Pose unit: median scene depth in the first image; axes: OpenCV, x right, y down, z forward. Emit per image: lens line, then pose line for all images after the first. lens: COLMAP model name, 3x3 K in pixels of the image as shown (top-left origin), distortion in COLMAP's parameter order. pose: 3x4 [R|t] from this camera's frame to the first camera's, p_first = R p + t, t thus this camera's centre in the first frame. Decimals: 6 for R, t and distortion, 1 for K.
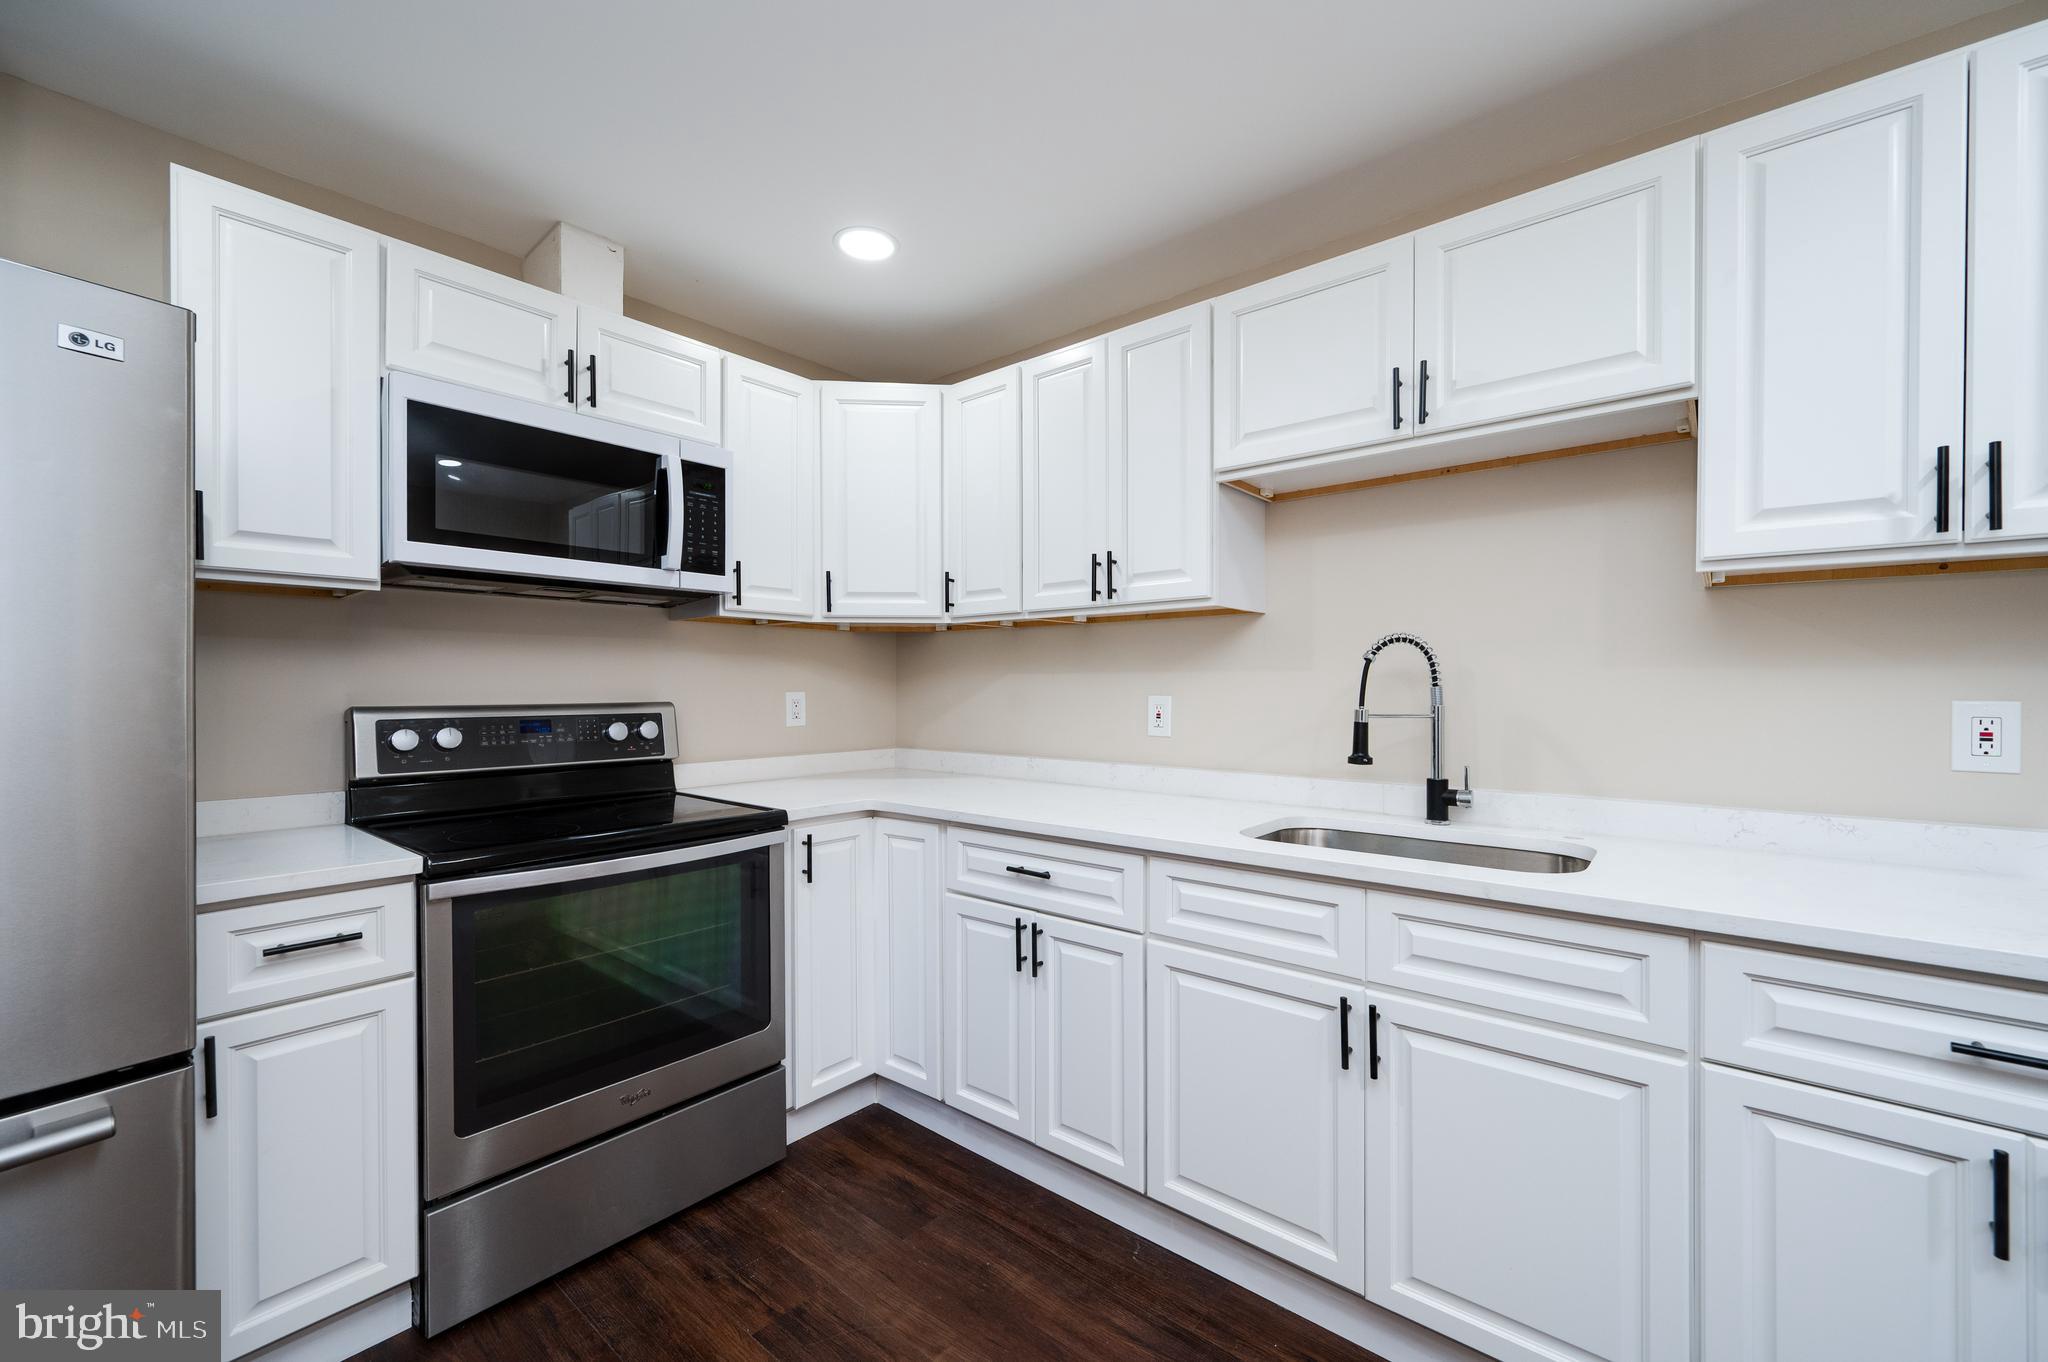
lens RADIAL K [[818.0, 0, 1045.1], [0, 818.0, 687.7], [0, 0, 1]] dist [-0.001637, -0.000082]
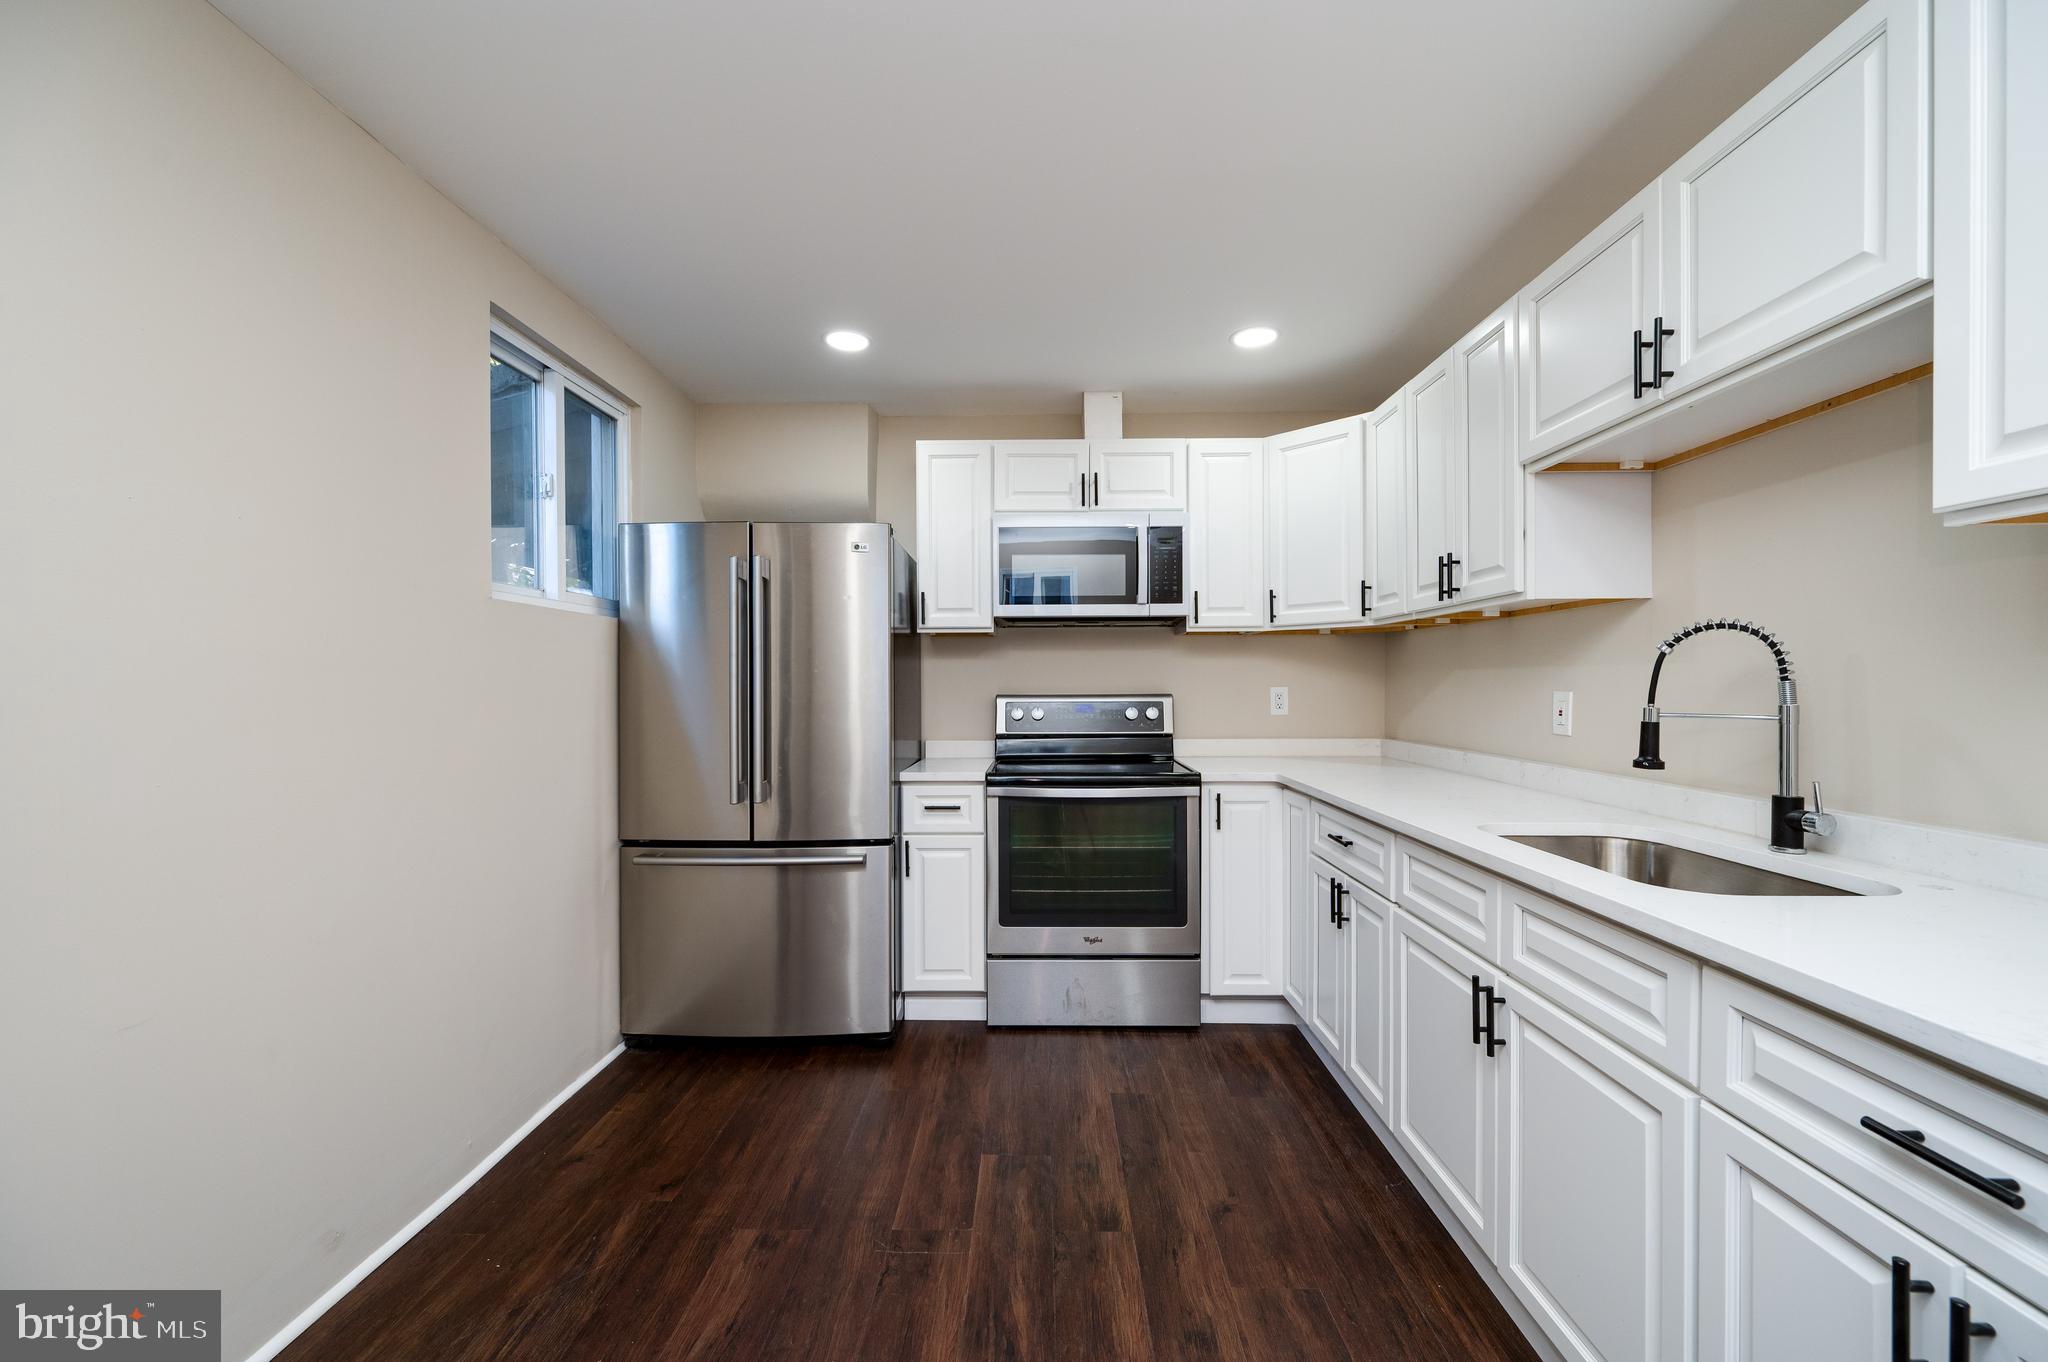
lens RADIAL K [[831.0, 0, 1025.1], [0, 831.0, 685.5], [0, 0, 1]] dist [0.028818, -0.000016]
pose [[0.617836, 0.000395, -0.786307, 0.617160], [0.003568, 0.999988, 0.003306, -0.002922], [0.786299, -0.004848, 0.617827, -0.098113]]
